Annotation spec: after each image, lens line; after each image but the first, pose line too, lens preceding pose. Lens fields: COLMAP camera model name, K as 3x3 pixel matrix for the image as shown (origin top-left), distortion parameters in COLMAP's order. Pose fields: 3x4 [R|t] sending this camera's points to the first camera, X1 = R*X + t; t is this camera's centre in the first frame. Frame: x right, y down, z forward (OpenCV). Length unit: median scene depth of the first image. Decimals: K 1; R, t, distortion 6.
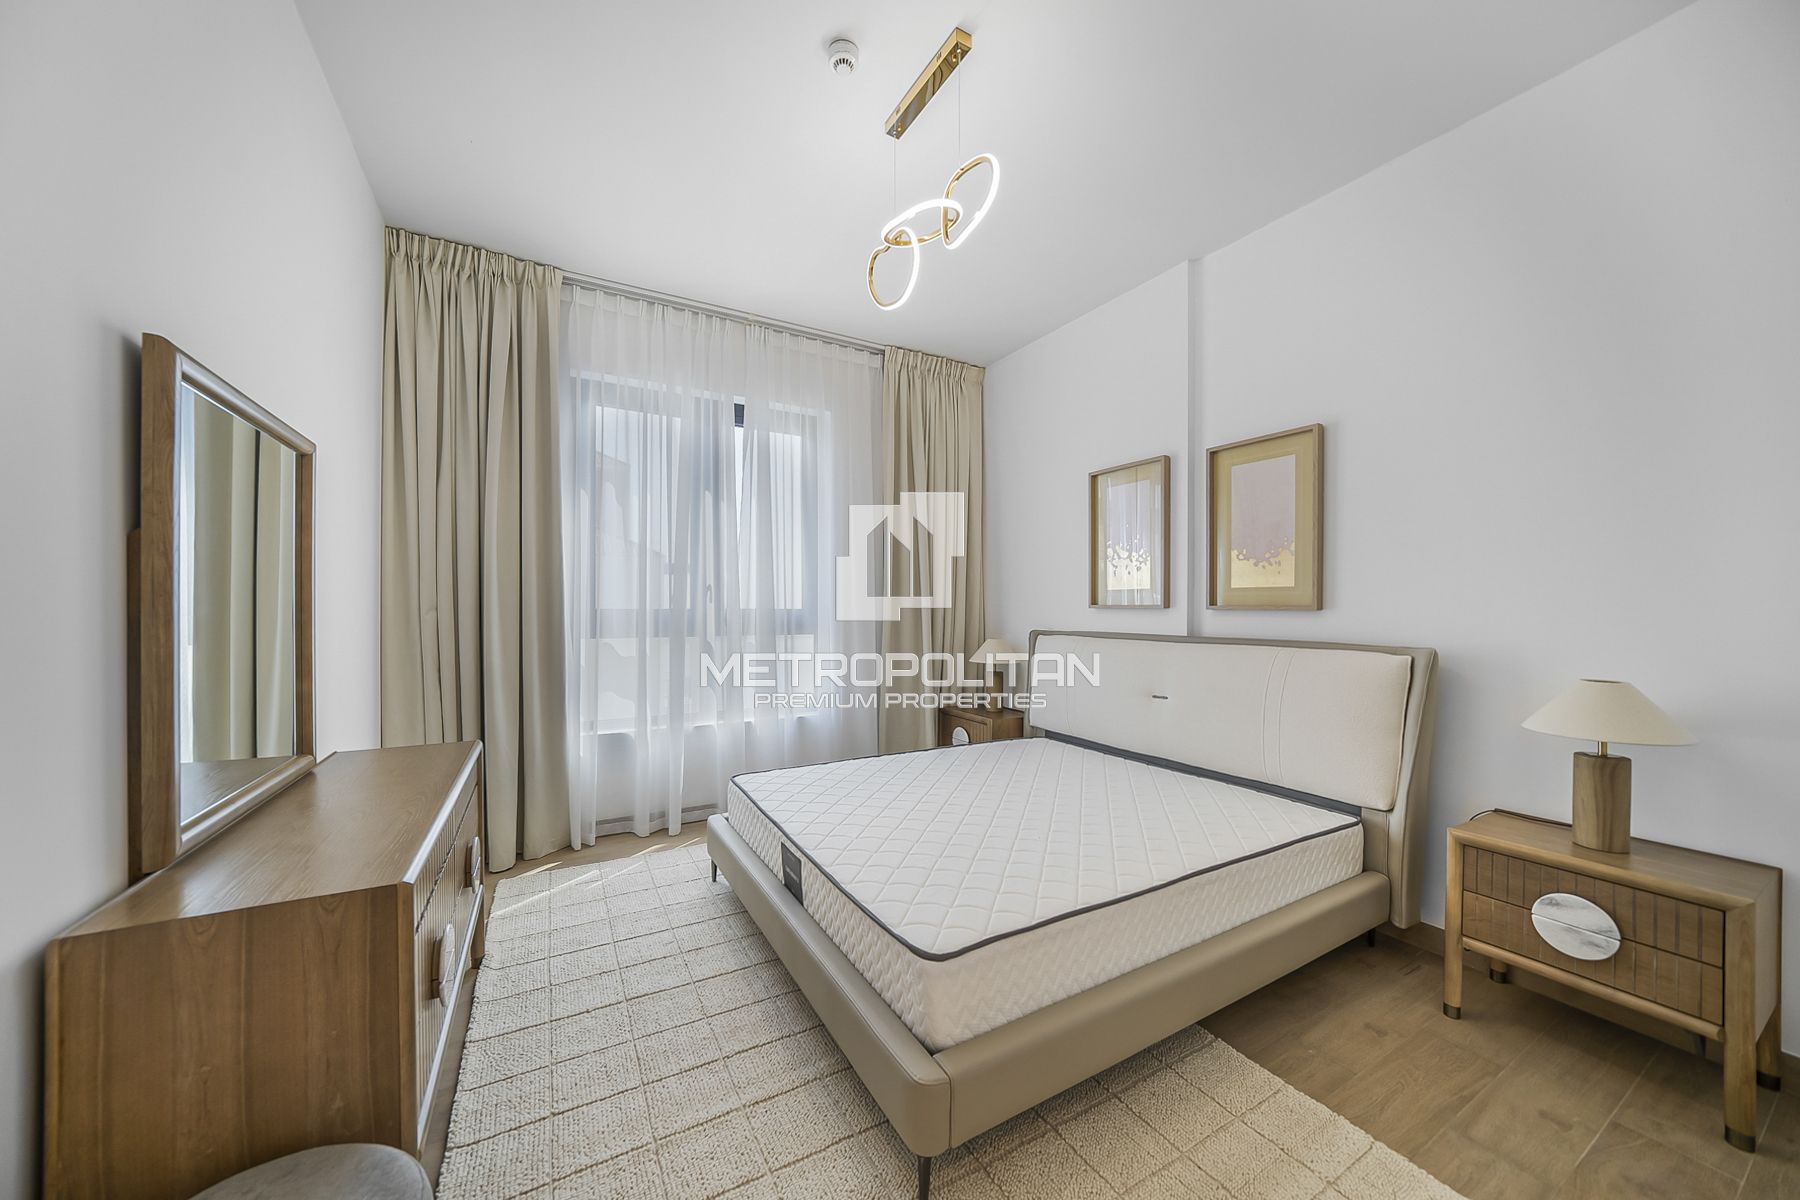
lens RADIAL K [[624.7, 0, 901.7], [0, 624.7, 612.8], [0, 0, 1]] dist [-0.024384, 0.000087]
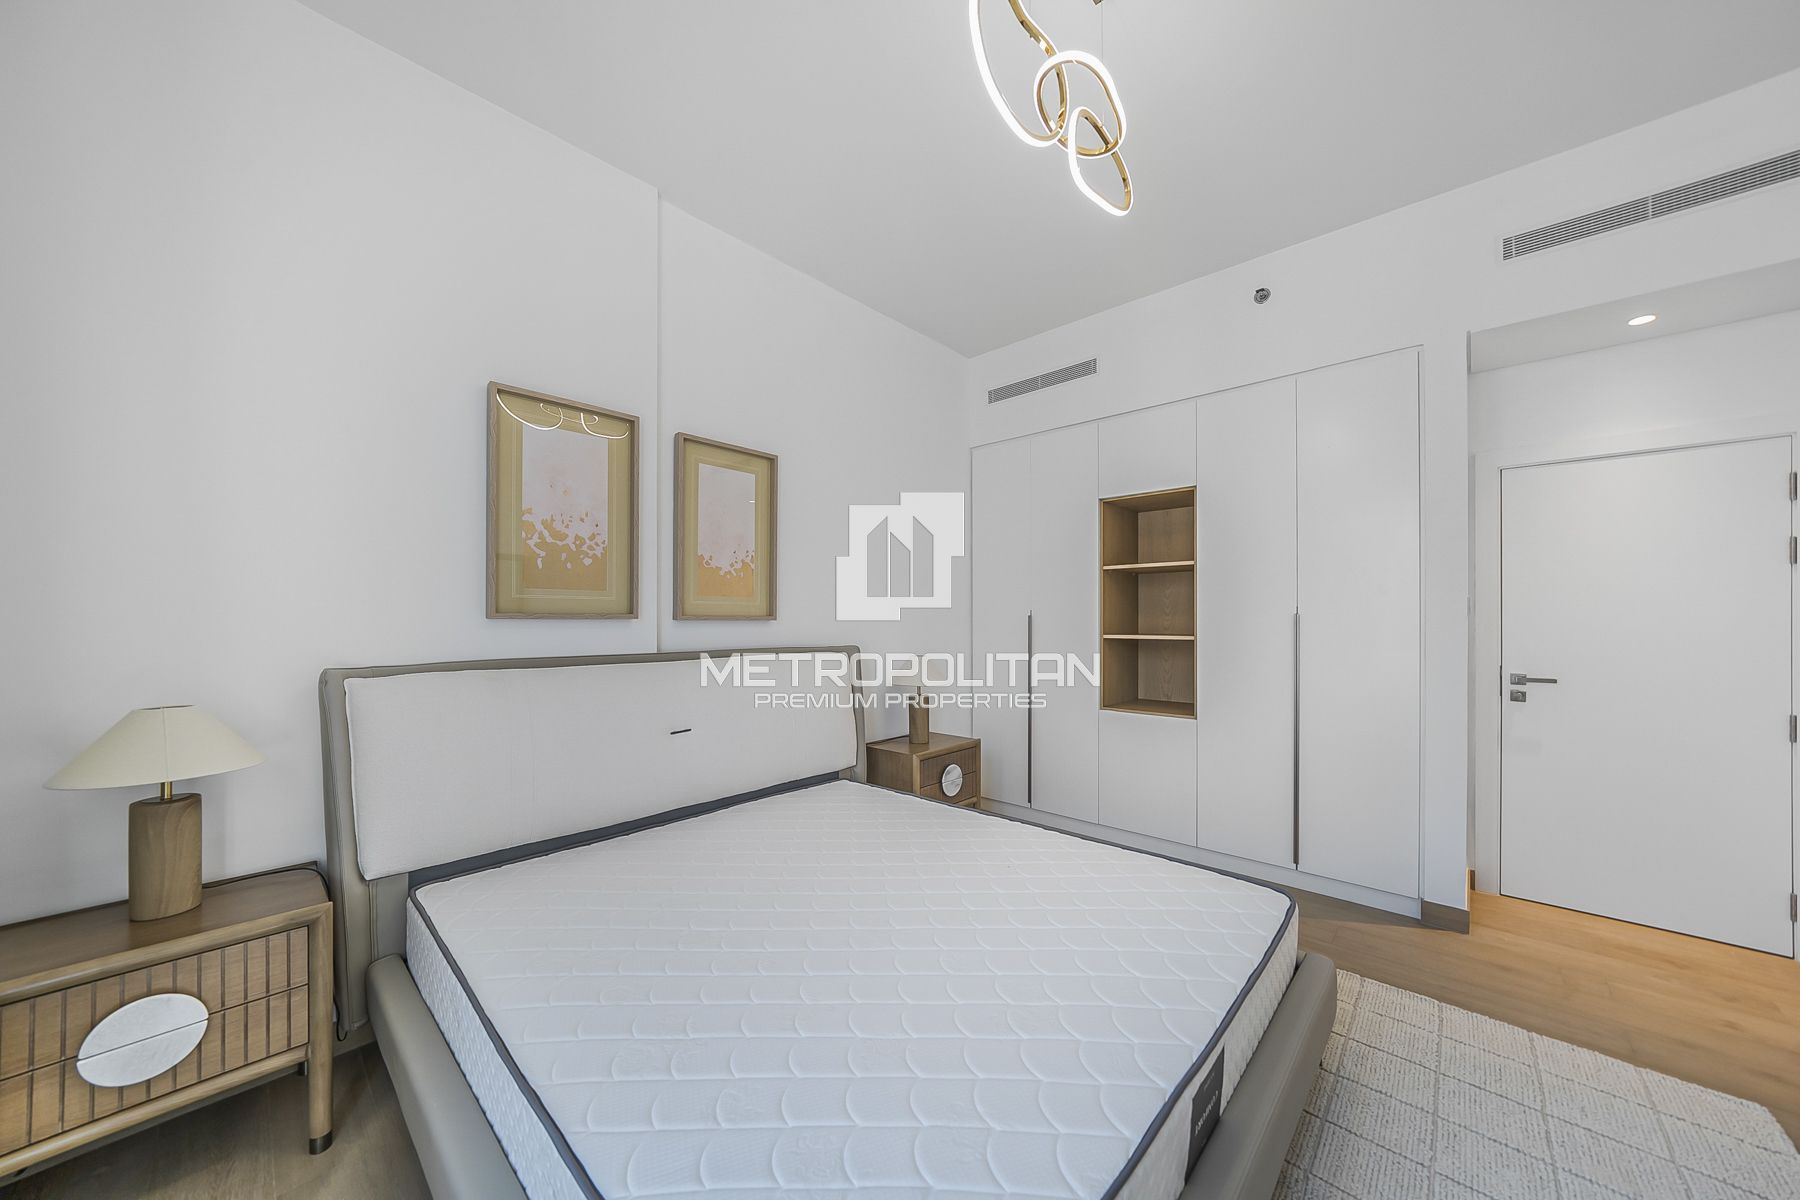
lens RADIAL K [[624.7, 0, 901.7], [0, 624.7, 612.8], [0, 0, 1]] dist [-0.024384, 0.000087]
pose [[-0.301903, 0.005174, 0.953324, -0.481165], [-0.001381, 0.999982, -0.005865, -0.009295], [-0.953338, -0.003088, -0.301891, 1.100386]]
